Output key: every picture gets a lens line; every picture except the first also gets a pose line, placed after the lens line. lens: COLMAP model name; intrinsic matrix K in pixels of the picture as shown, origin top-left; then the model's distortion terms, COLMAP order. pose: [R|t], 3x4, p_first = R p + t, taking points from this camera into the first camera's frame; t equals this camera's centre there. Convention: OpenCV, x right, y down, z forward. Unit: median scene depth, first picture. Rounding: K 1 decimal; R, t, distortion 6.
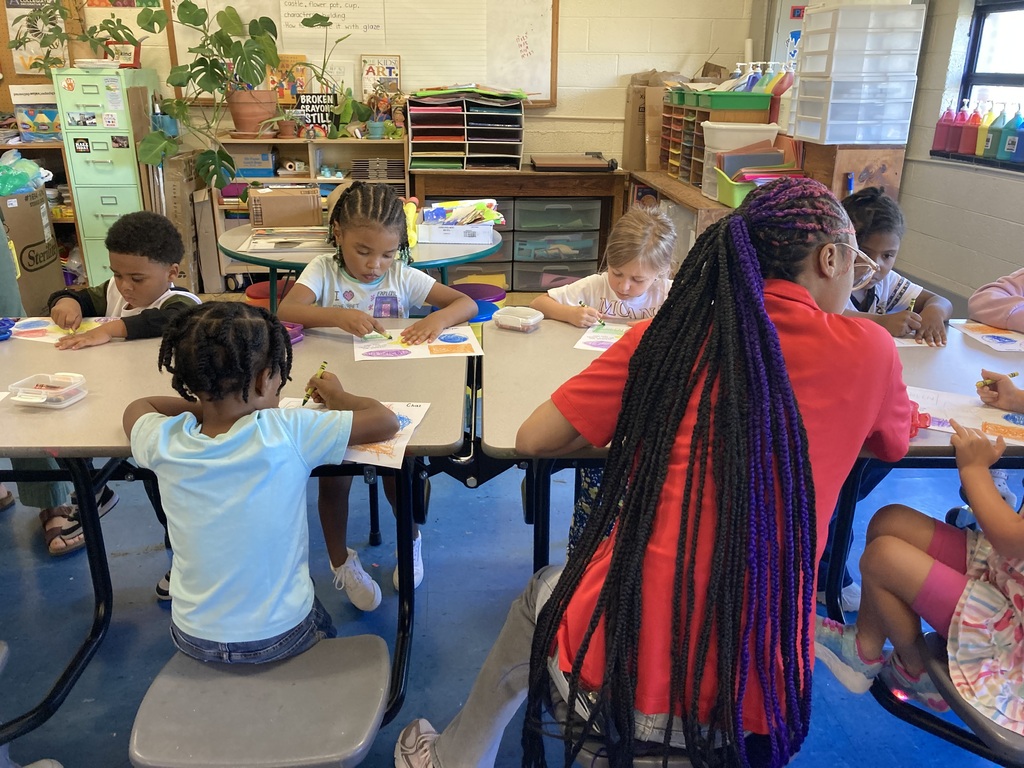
lens RADIAL K [[846.3, 0, 515.0], [0, 846.3, 382.0], [0, 0, 1]] dist [0.038861, -0.026836]
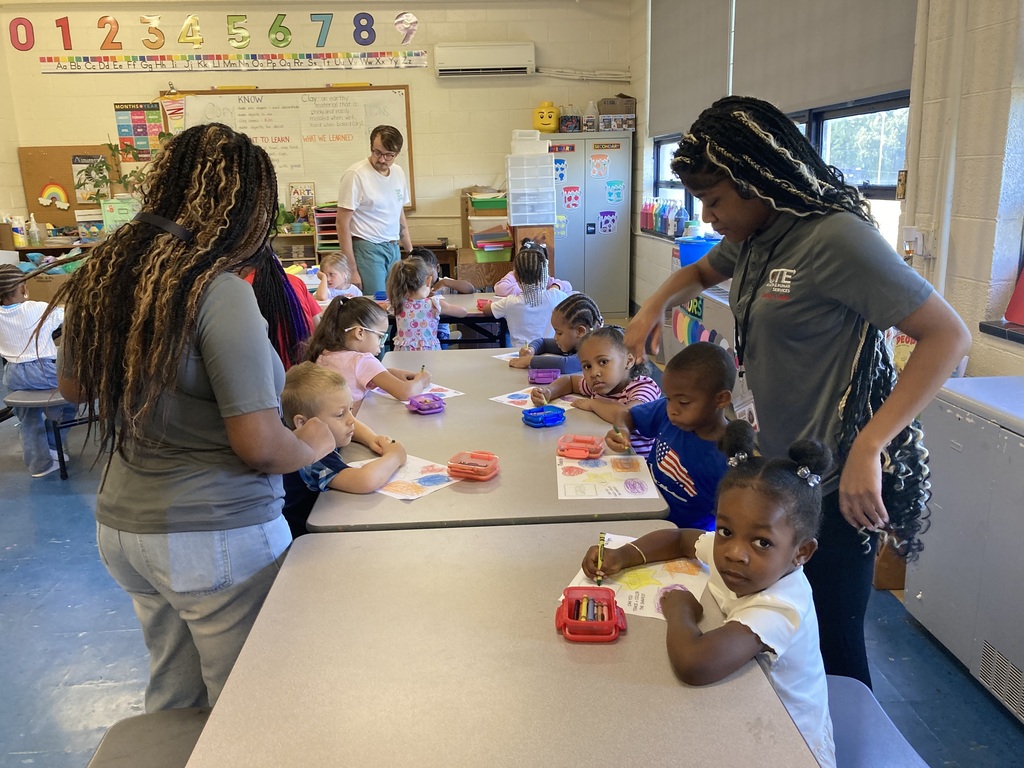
lens RADIAL K [[846.3, 0, 508.1], [0, 846.3, 385.8], [0, 0, 1]] dist [0.038861, -0.026836]
pose [[0.999165, -0.034393, -0.022035, 0.271574], [0.031880, 0.993885, -0.105716, 0.191507], [0.025536, 0.104926, 0.994152, -0.583558]]
